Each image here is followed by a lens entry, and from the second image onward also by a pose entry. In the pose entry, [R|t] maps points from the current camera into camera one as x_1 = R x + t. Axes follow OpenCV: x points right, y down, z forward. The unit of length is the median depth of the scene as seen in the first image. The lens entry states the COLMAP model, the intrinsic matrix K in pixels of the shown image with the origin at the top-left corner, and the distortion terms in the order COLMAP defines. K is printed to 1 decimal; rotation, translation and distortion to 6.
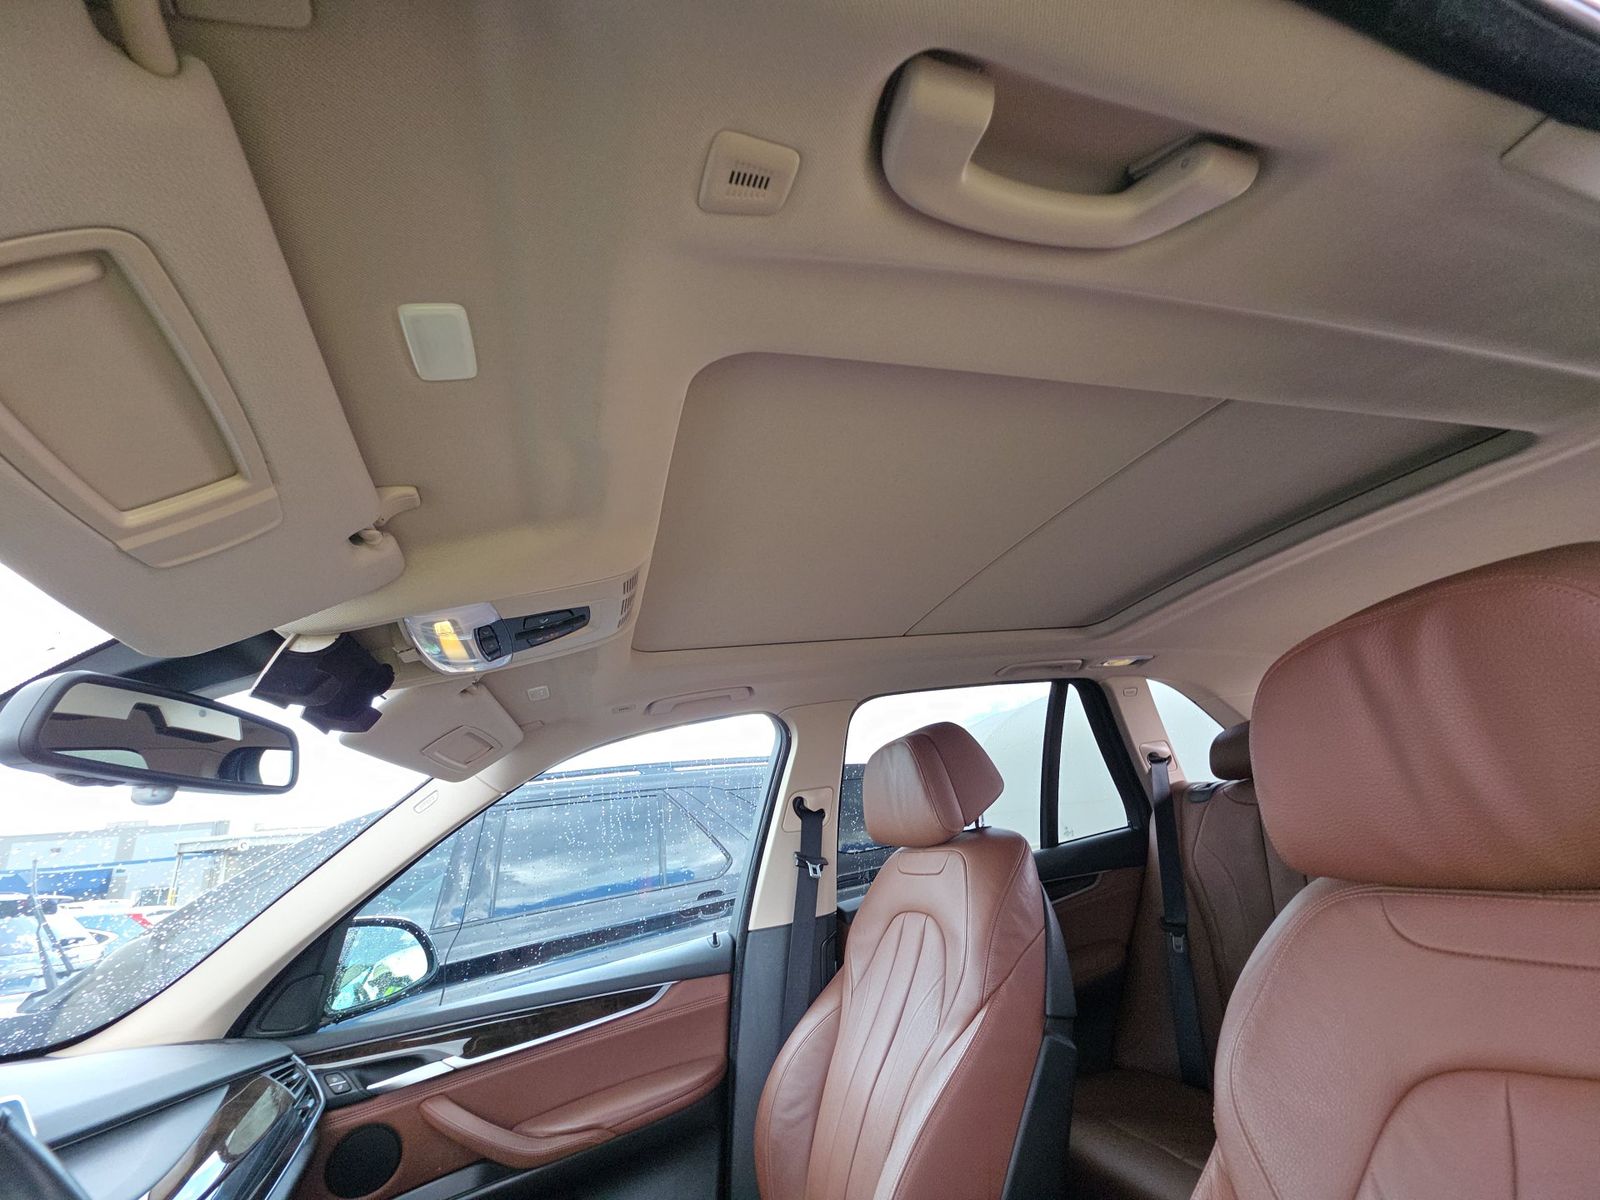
lens RADIAL K [[630.0, 0, 800.0], [0, 630.0, 600.0], [0, 0, 1]] dist [0.015591, -0.009950]
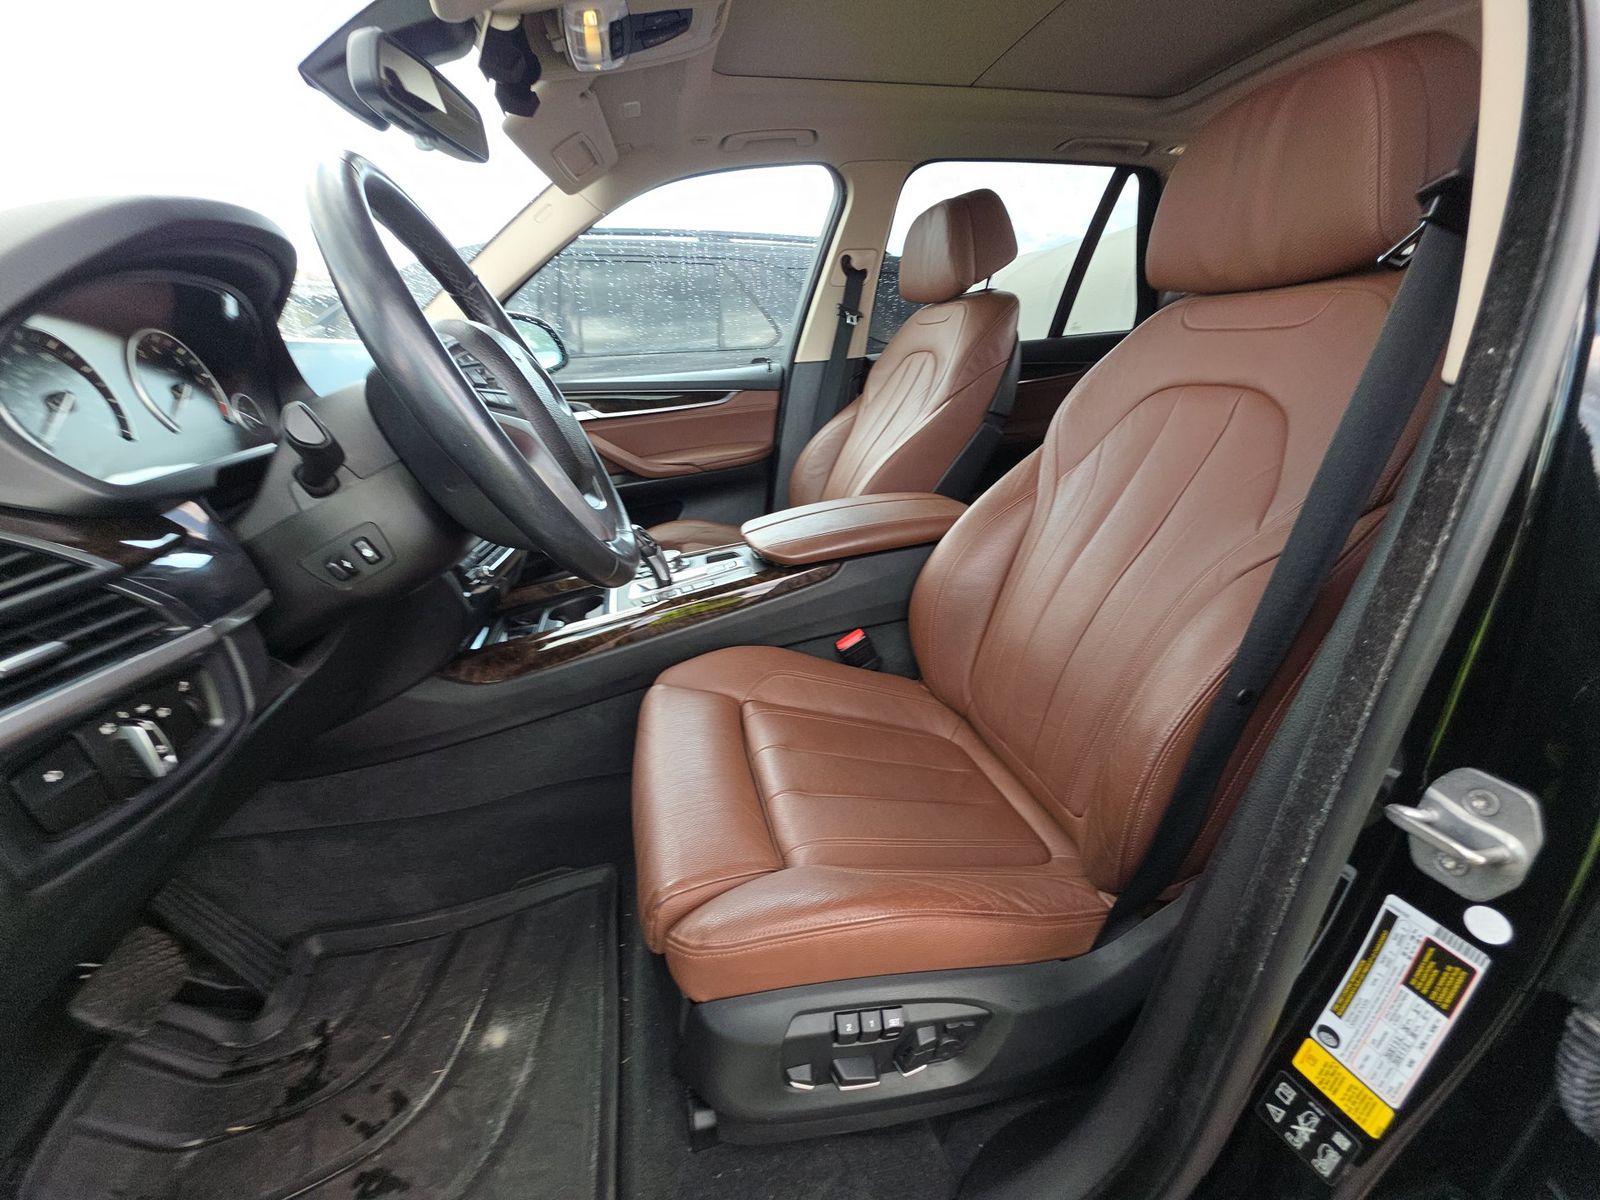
lens RADIAL K [[630.0, 0, 800.0], [0, 630.0, 600.0], [0, 0, 1]] dist [0.015591, -0.009950]
pose [[0.991513, 0.129258, -0.013972, 0.011090], [-0.086800, 0.738145, 0.669035, 0.008413], [0.096791, -0.662144, 0.743100, -0.311639]]
